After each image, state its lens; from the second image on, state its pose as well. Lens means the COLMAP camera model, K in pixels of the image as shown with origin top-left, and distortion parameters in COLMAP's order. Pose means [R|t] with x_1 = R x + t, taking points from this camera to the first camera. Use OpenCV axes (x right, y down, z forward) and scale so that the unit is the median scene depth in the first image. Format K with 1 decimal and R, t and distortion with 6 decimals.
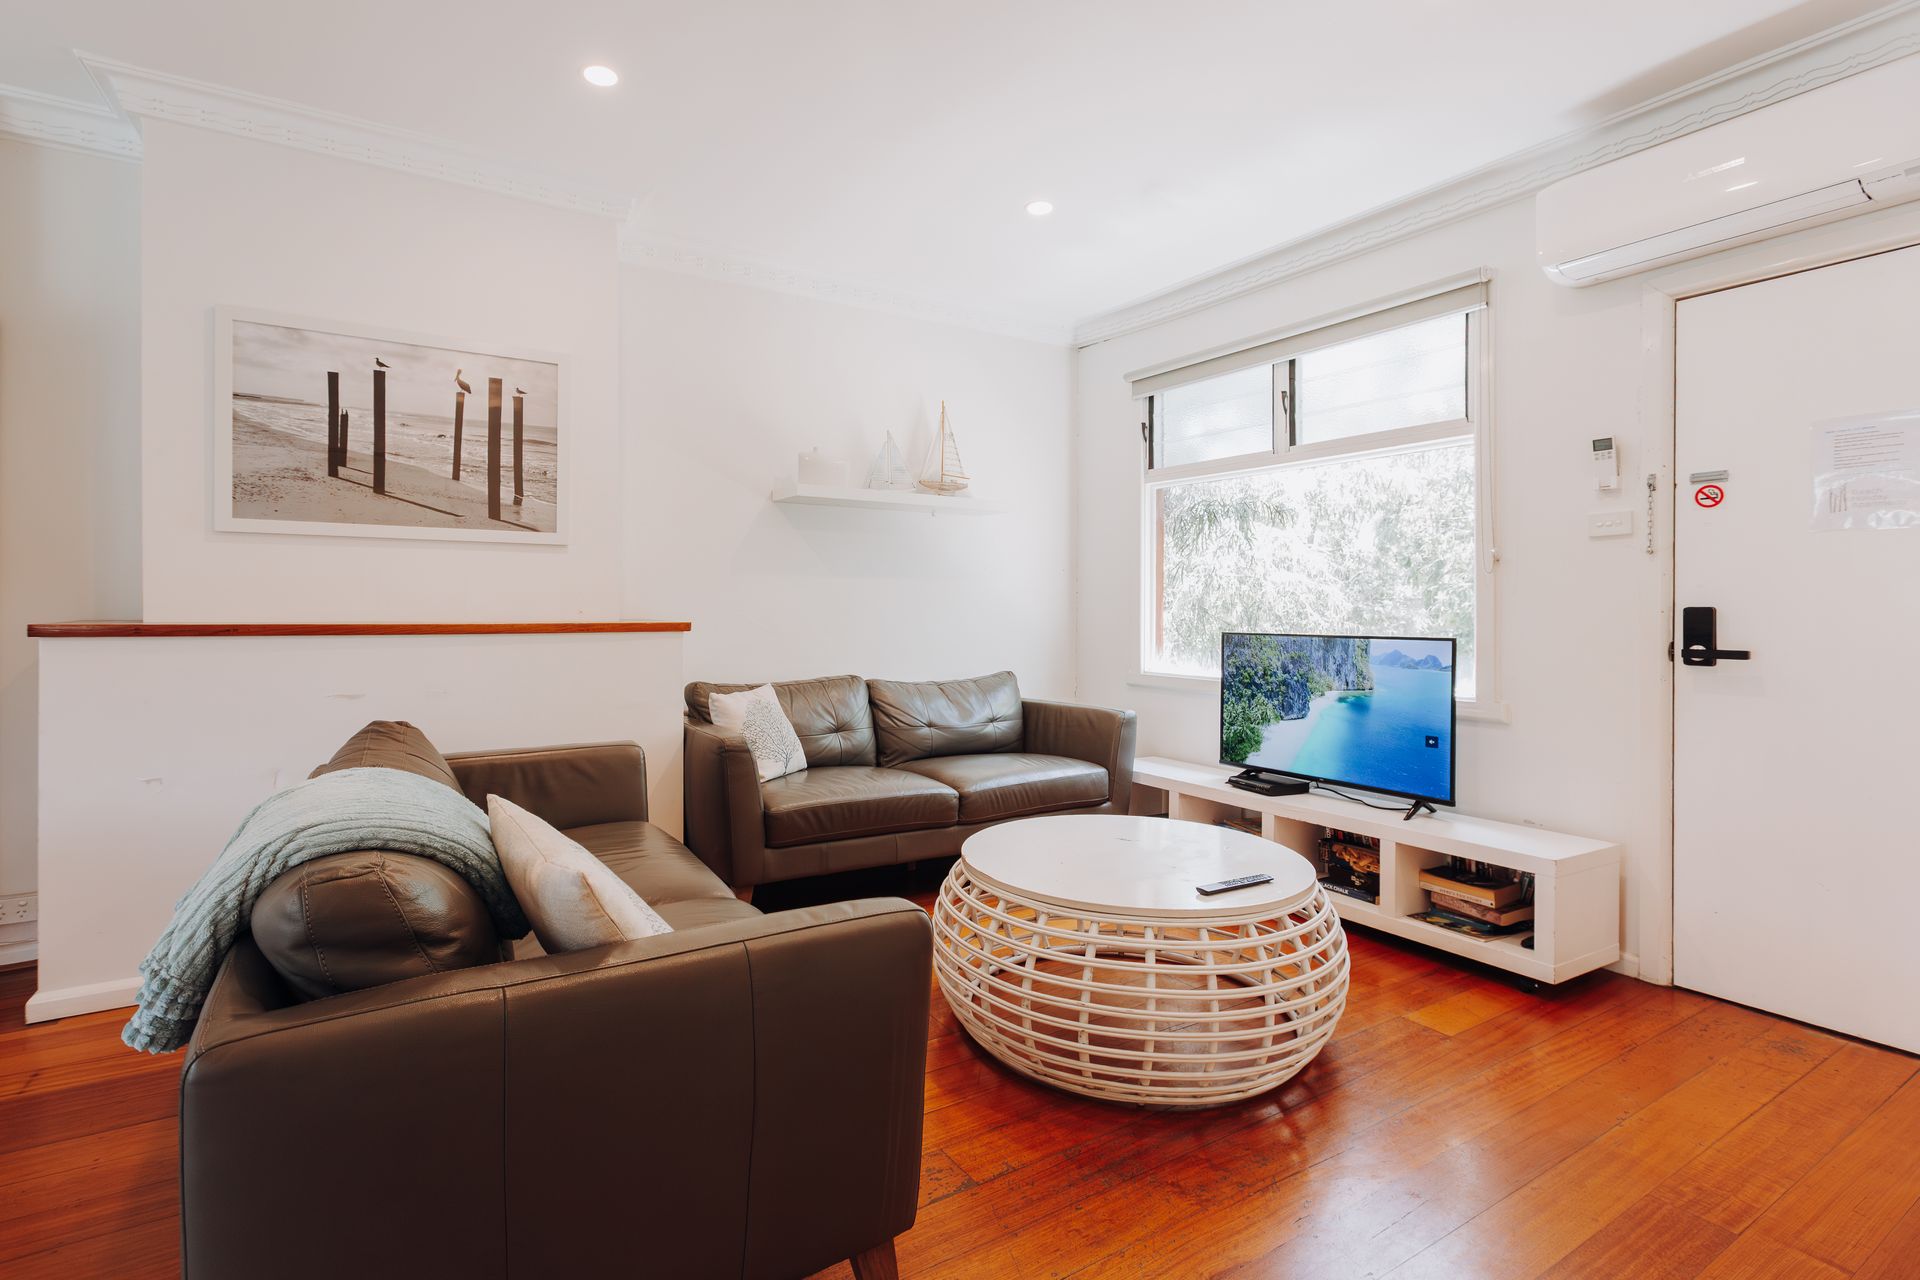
lens RADIAL K [[912.0, 0, 923.3], [0, 912.0, 609.5], [0, 0, 1]] dist [0.001040, -0.000860]
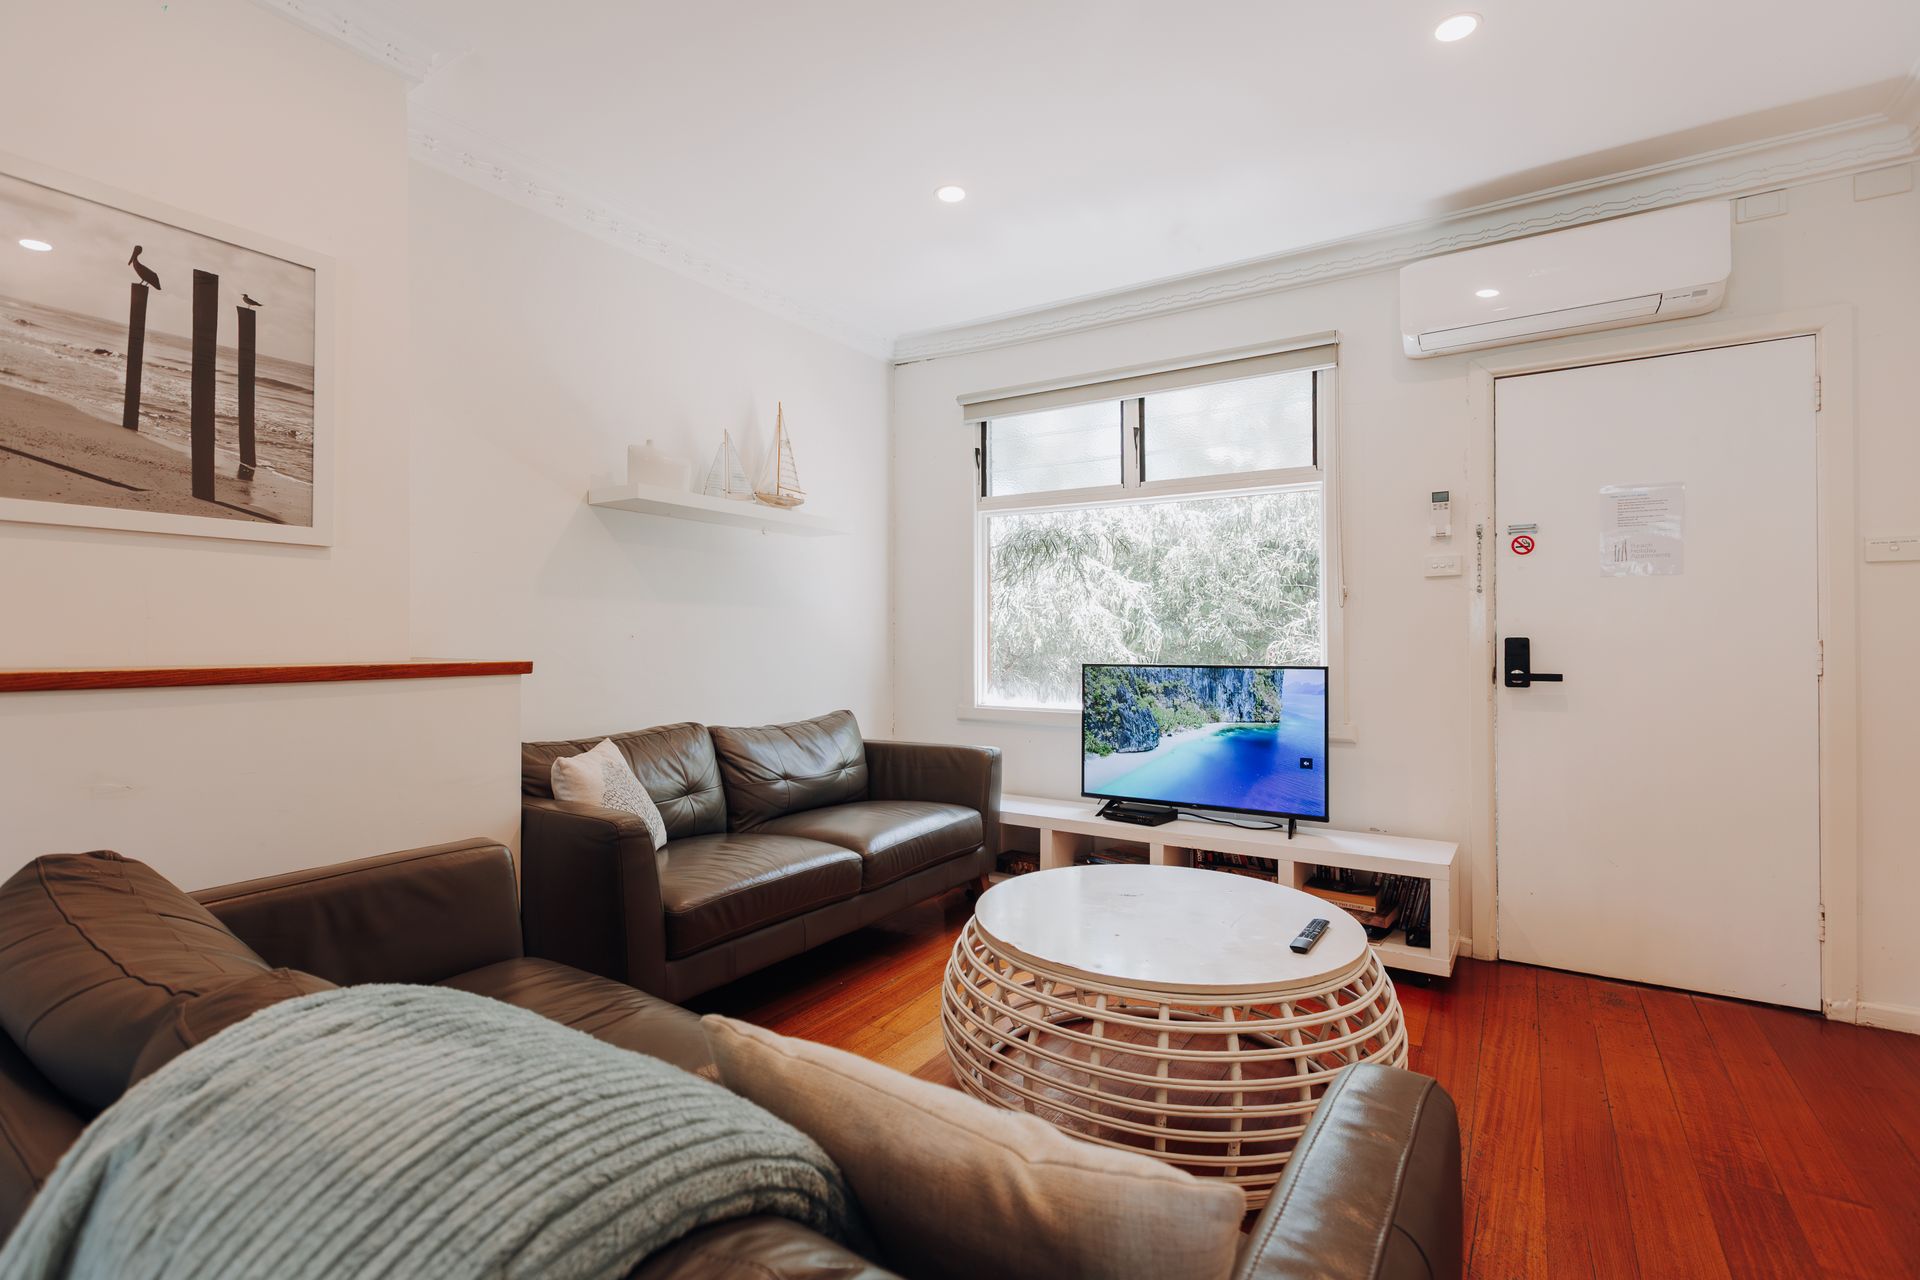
lens RADIAL K [[880.5, 0, 948.3], [0, 880.5, 635.5], [0, 0, 1]] dist [0.001158, 0.000141]
pose [[0.903221, -0.000461, 0.429175, -0.266729], [0.003052, 0.999981, -0.005349, -0.001505], [-0.429165, 0.006141, 0.903205, 0.239076]]
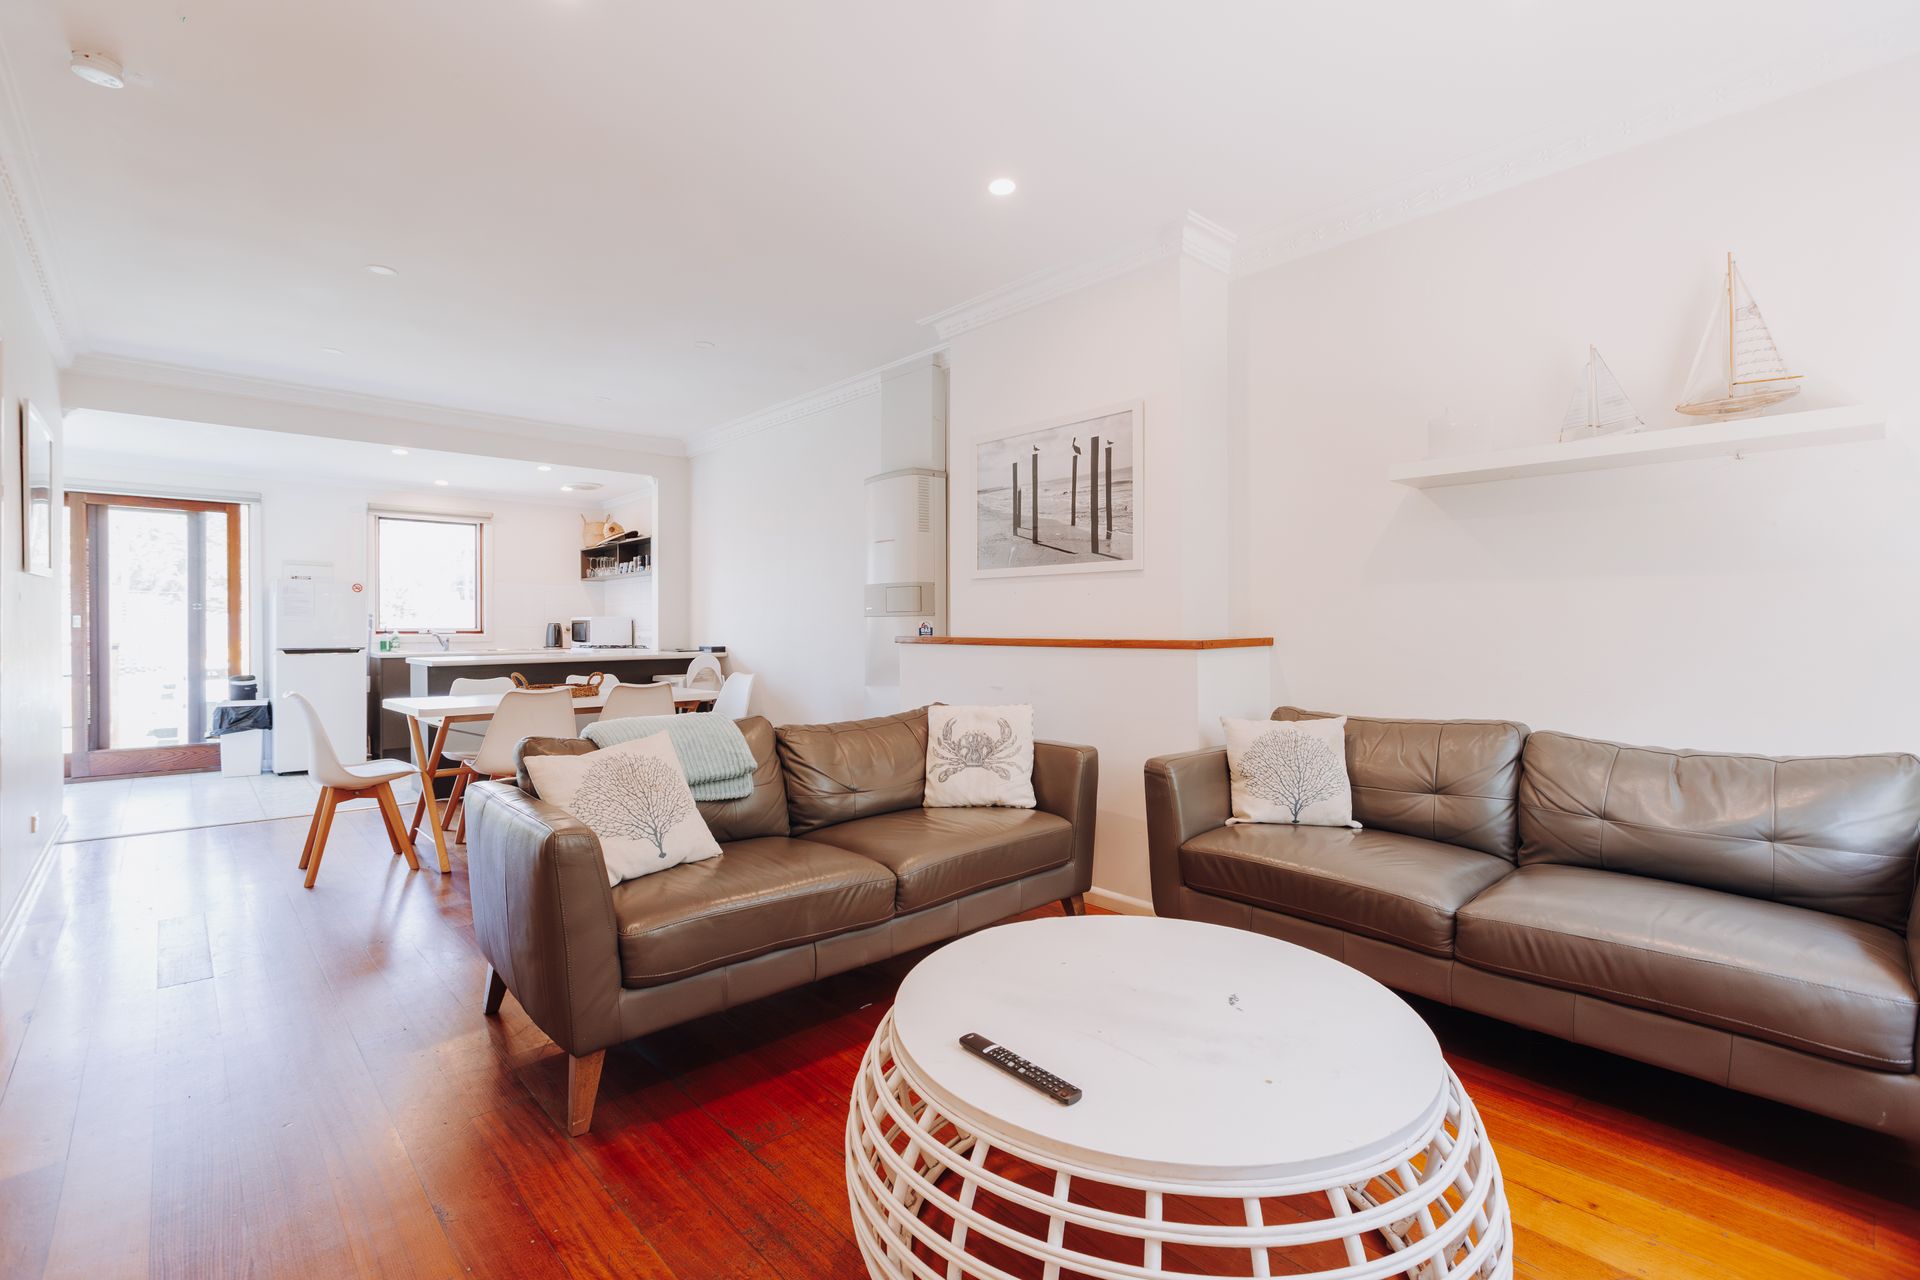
lens RADIAL K [[880.5, 0, 959.1], [0, 880.5, 632.9], [0, 0, 1]] dist [0.001158, 0.000141]
pose [[0.182555, 0.000201, -0.983196, 0.643116], [-0.001933, 0.999998, -0.000154, 0.007885], [0.983194, 0.001928, 0.182555, 0.600741]]
